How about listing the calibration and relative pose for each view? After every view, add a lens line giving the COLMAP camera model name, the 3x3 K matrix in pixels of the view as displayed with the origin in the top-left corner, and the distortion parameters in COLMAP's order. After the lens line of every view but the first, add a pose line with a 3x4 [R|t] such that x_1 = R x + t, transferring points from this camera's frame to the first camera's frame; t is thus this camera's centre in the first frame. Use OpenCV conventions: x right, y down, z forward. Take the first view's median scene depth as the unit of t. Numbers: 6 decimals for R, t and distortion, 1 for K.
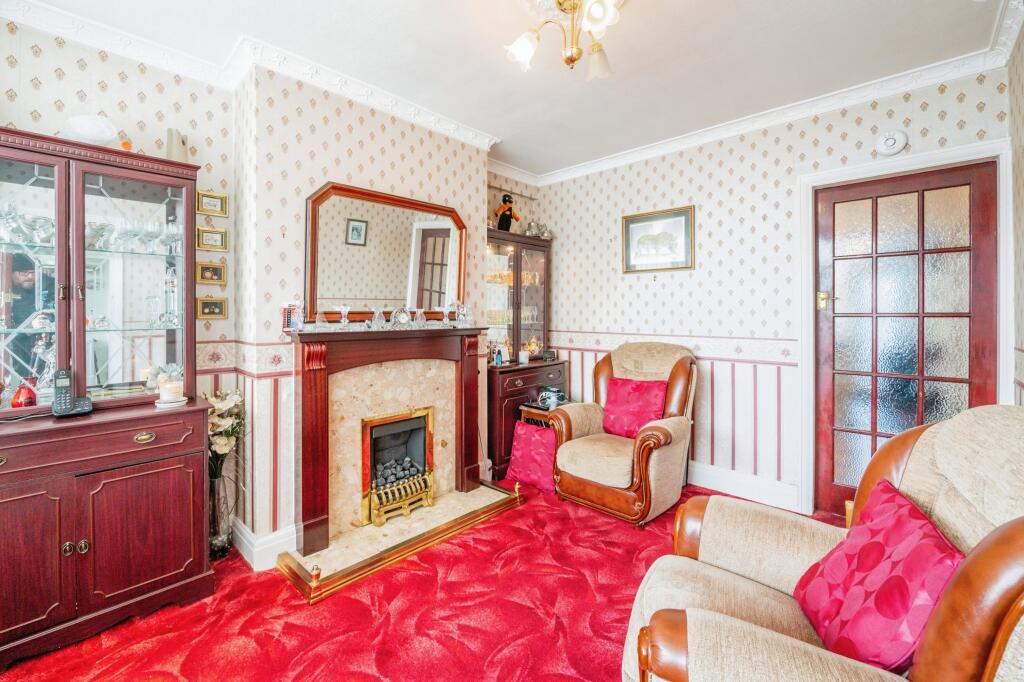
lens RADIAL K [[432.1, 0, 512.8], [0, 432.1, 312.3], [0, 0, 1]] dist [-0.000014, -0.000062]
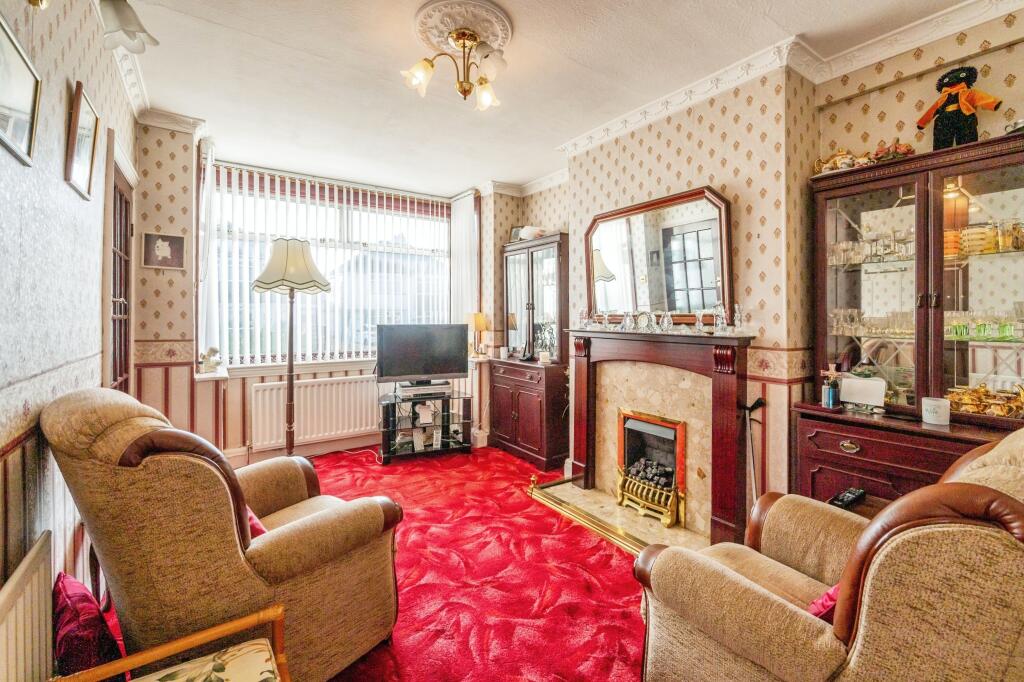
lens RADIAL K [[443.9, 0, 512.1], [0, 443.9, 317.7], [0, 0, 1]] dist [-0.000141, -0.000174]
pose [[-0.211441, -0.000749, -0.977390, 0.931431], [-0.004495, 0.999990, 0.000206, 0.007001], [0.977380, 0.004437, -0.211443, 1.021466]]
